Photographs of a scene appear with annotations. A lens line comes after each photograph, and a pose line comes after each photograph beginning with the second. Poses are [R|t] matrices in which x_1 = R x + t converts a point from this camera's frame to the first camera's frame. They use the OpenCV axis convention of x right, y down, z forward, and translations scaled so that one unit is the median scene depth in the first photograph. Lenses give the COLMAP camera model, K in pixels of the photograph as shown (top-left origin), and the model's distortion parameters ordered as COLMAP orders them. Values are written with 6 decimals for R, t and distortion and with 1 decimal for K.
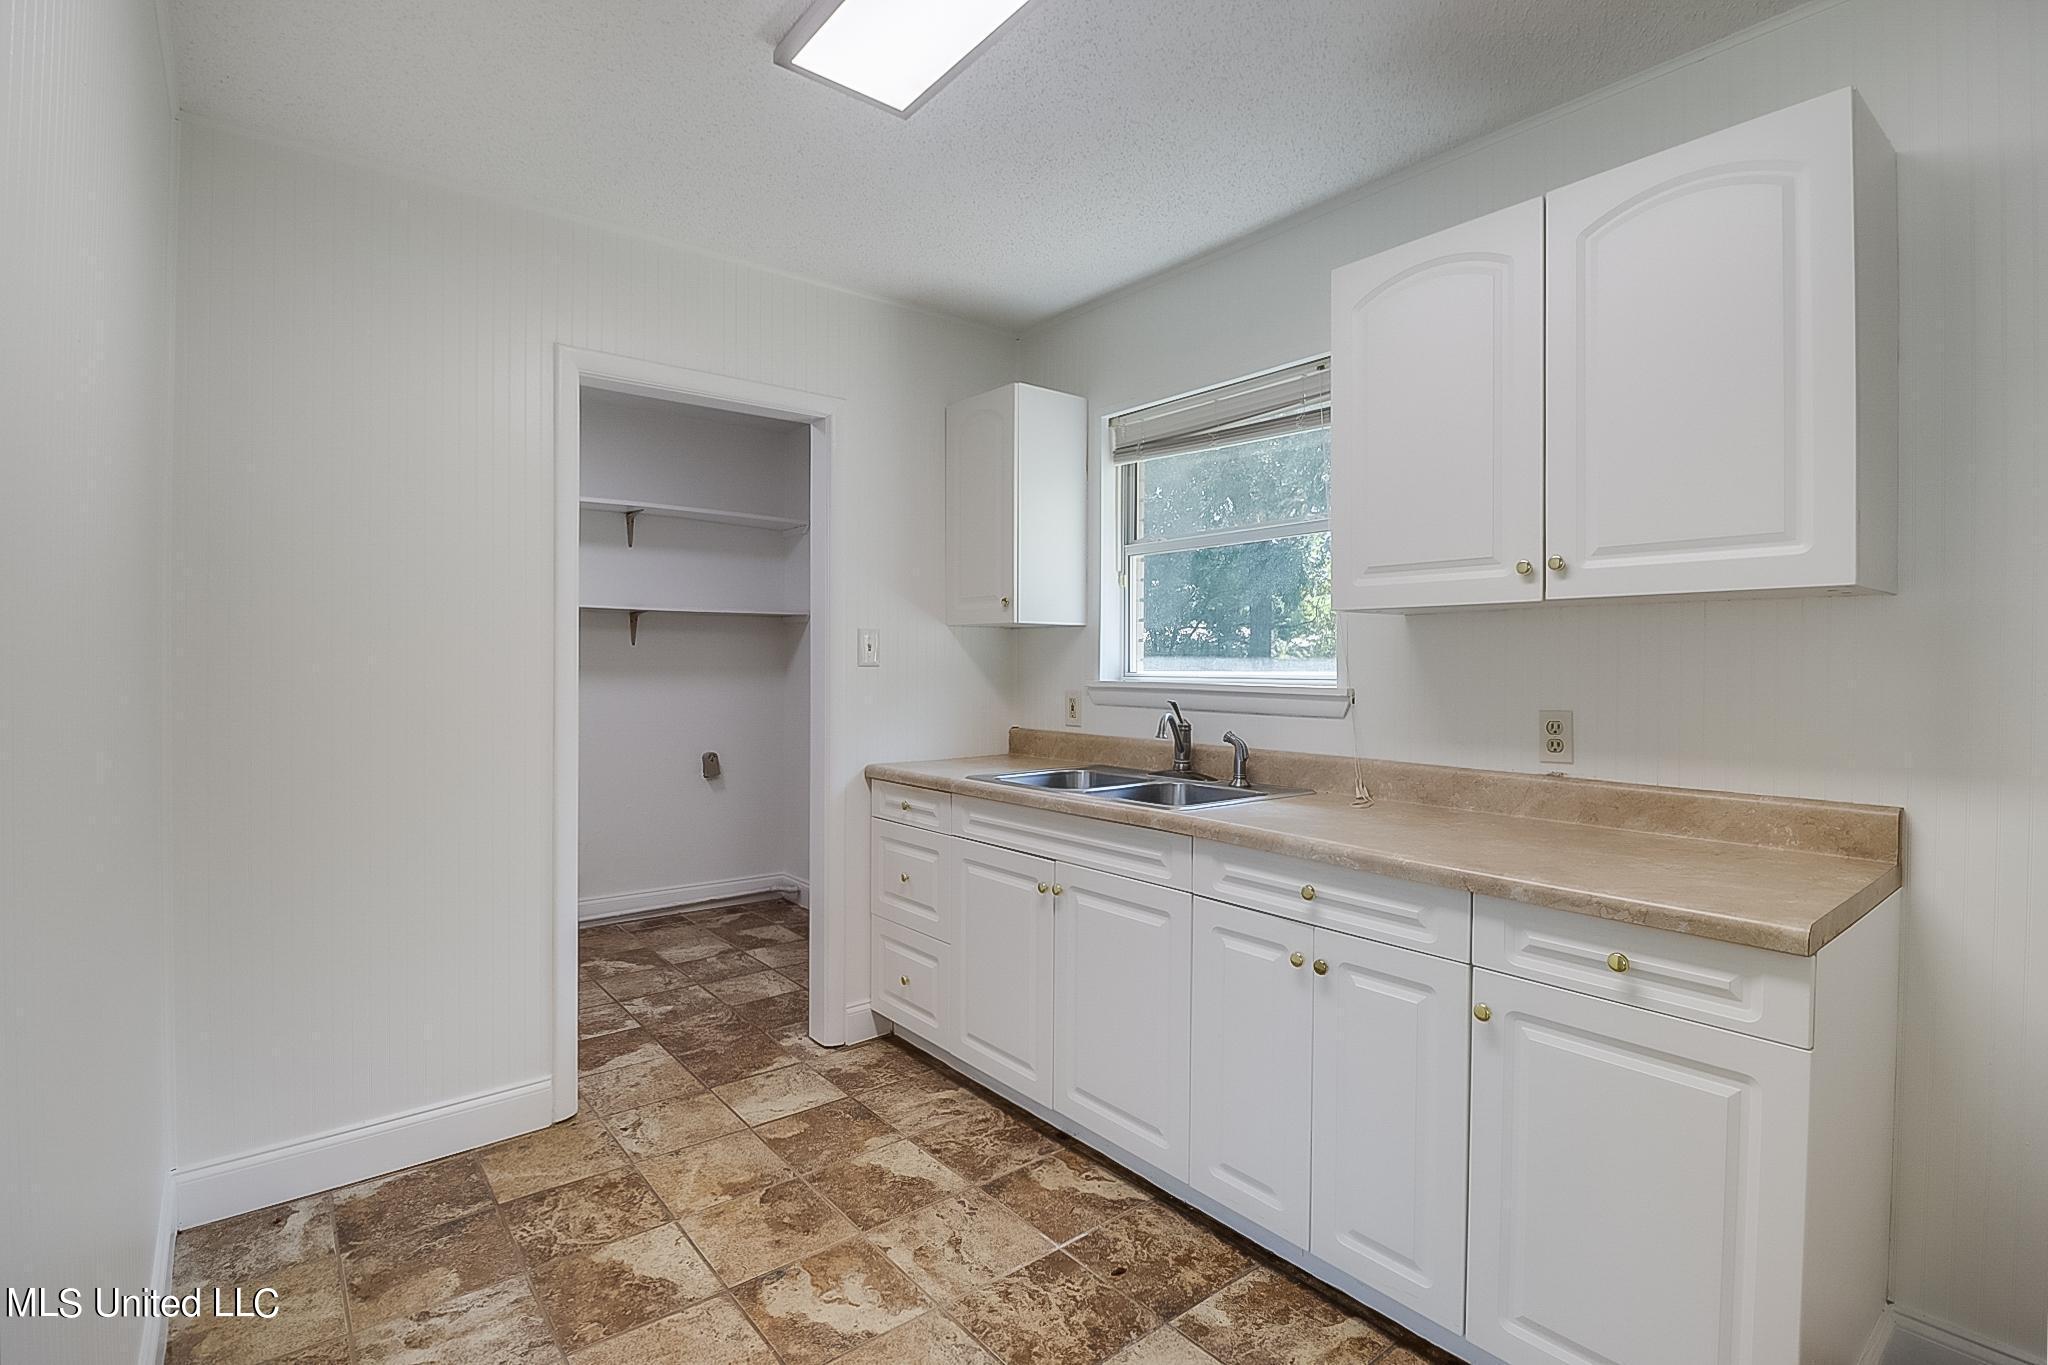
lens RADIAL K [[955.8, 0, 1034.7], [0, 955.8, 669.6], [0, 0, 1]] dist [-0.000677, -0.012572]
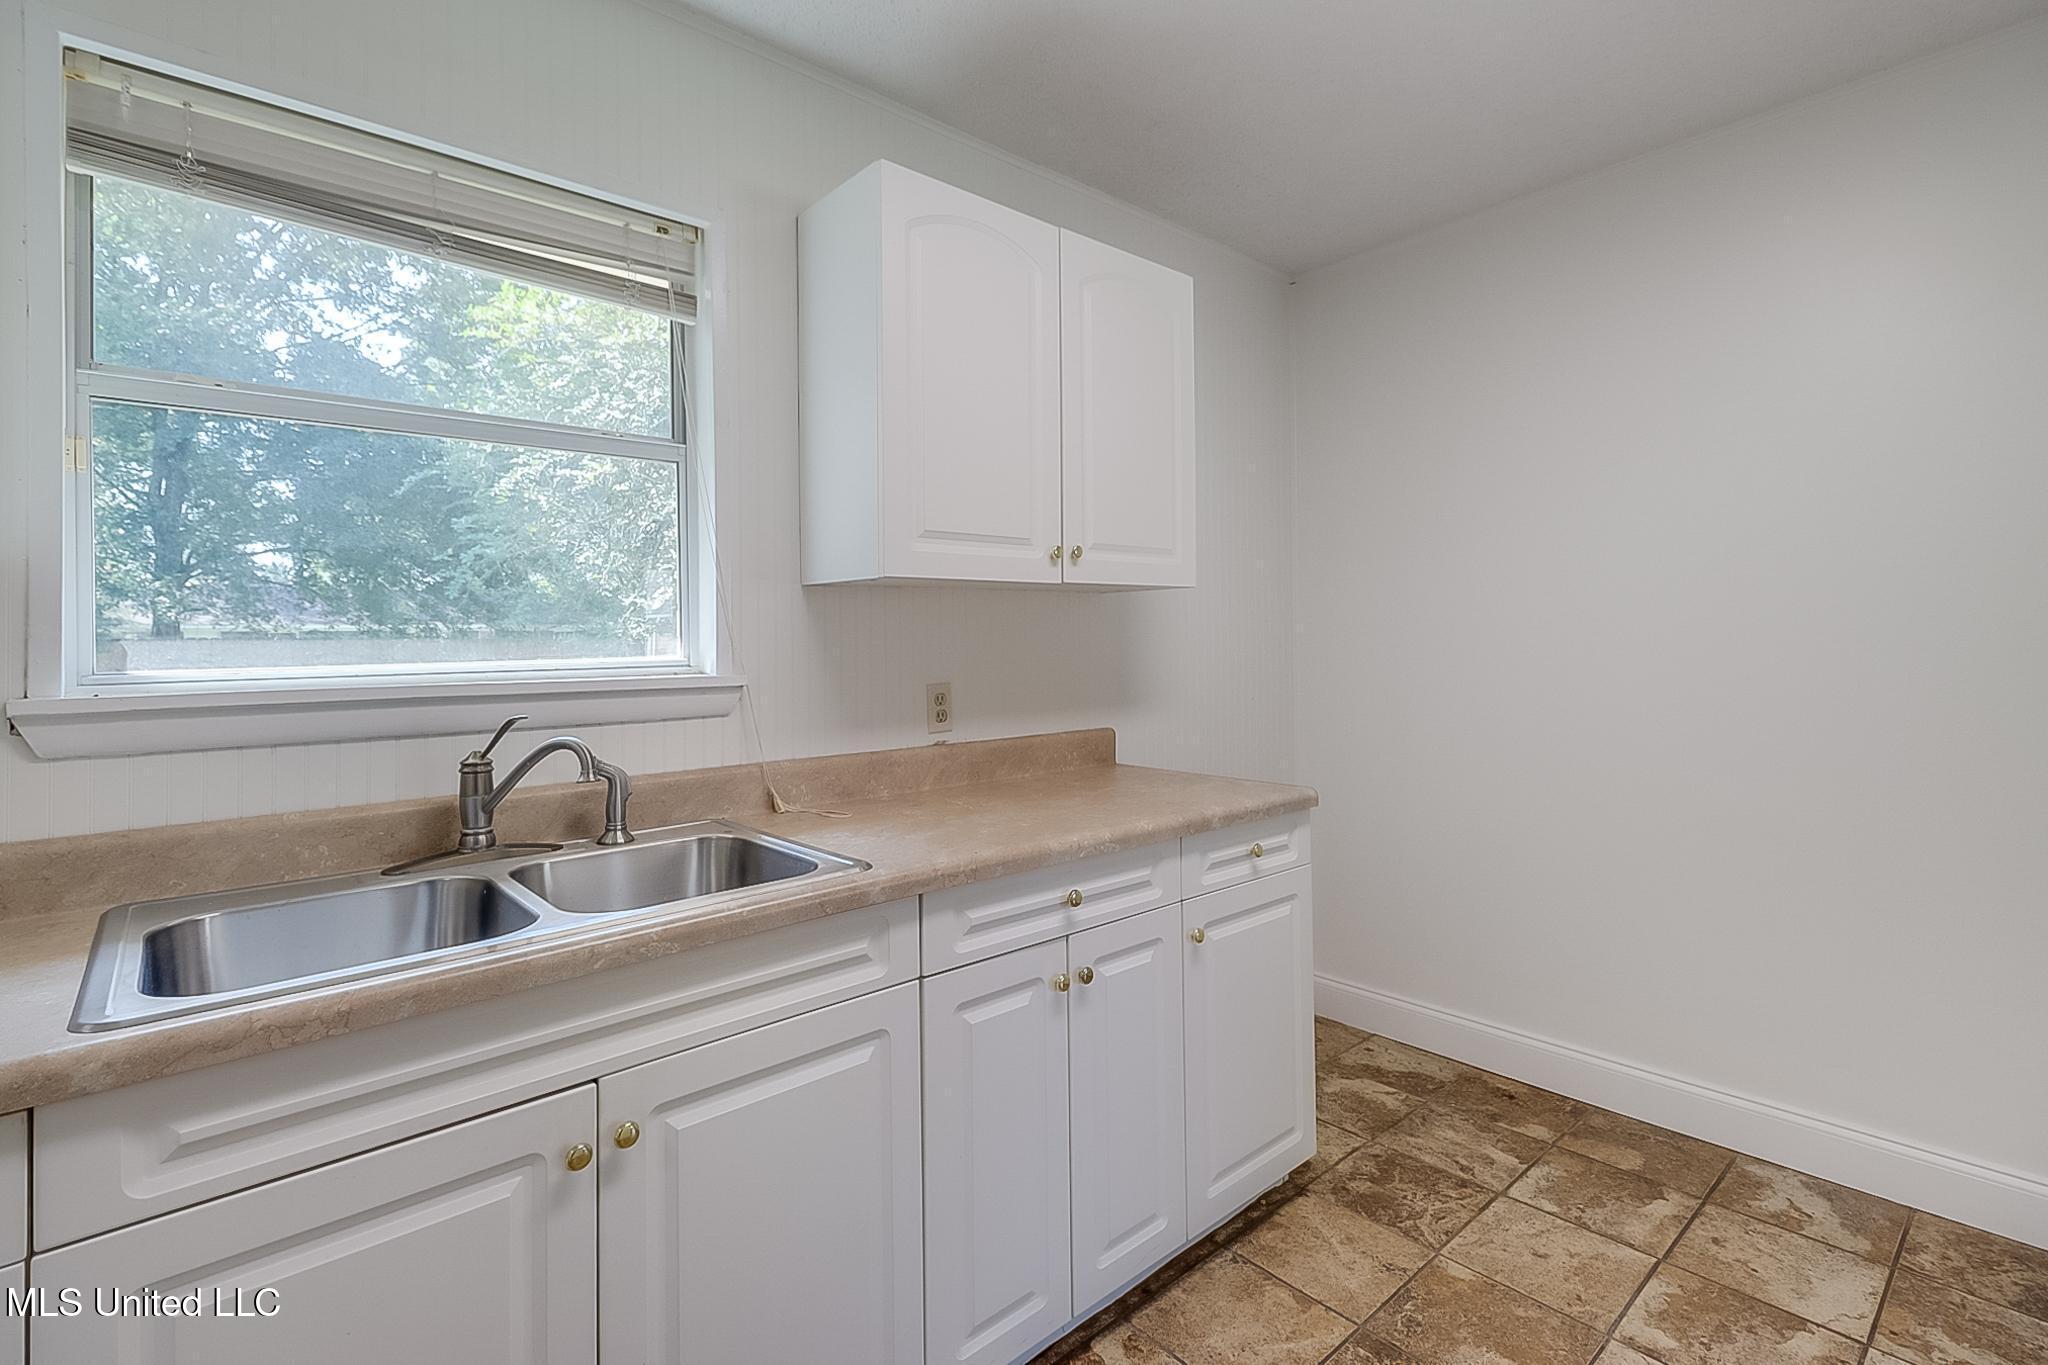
lens RADIAL K [[956.7, 0, 1025.9], [0, 956.7, 622.2], [0, 0, 1]] dist [0.015545, -0.013265]
pose [[-0.041903, 0.011699, 0.999053, -0.599746], [0.020631, 0.999728, -0.010841, -0.012974], [-0.998909, 0.020157, -0.042133, 1.079155]]
